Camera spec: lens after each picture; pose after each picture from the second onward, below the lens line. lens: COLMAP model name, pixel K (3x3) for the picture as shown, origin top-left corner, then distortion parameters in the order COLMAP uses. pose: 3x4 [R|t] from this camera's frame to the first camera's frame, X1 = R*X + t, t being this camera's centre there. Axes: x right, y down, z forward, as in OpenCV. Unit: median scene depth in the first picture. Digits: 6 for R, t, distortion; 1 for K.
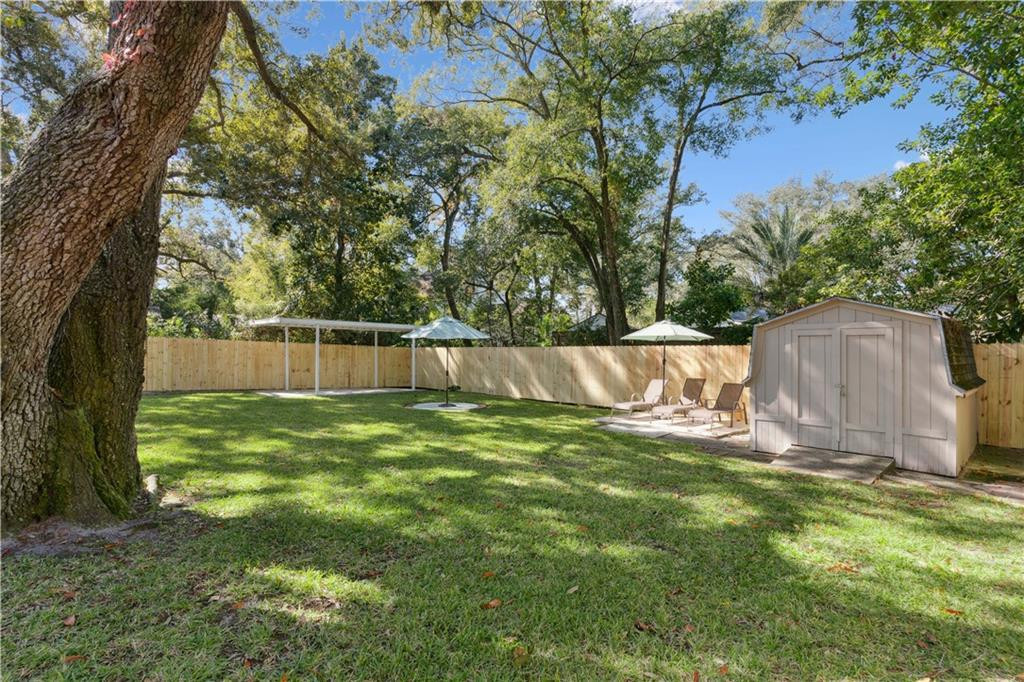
lens RADIAL K [[498.8, 0, 508.1], [0, 498.8, 346.4], [0, 0, 1]] dist [0.001014, -0.000196]
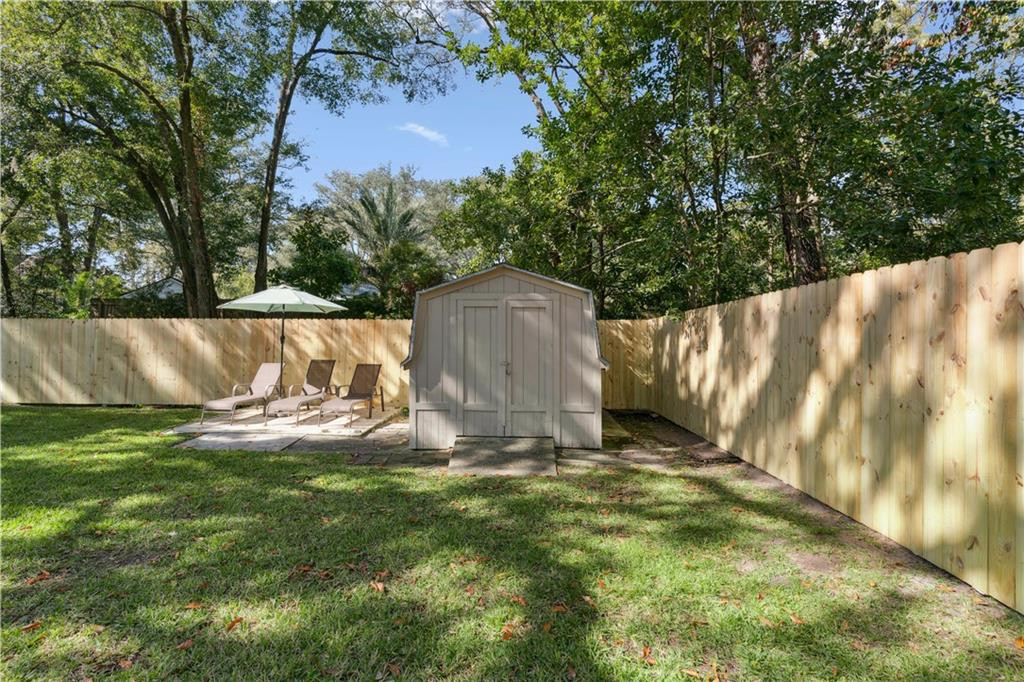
lens RADIAL K [[499.6, 0, 510.1], [0, 499.6, 320.6], [0, 0, 1]] dist [-0.001632, -0.000944]
pose [[0.705709, 0.012688, 0.708388, 0.013697], [-0.008678, 0.999919, -0.009265, 0.004024], [-0.708448, 0.000391, 0.705762, 0.141940]]
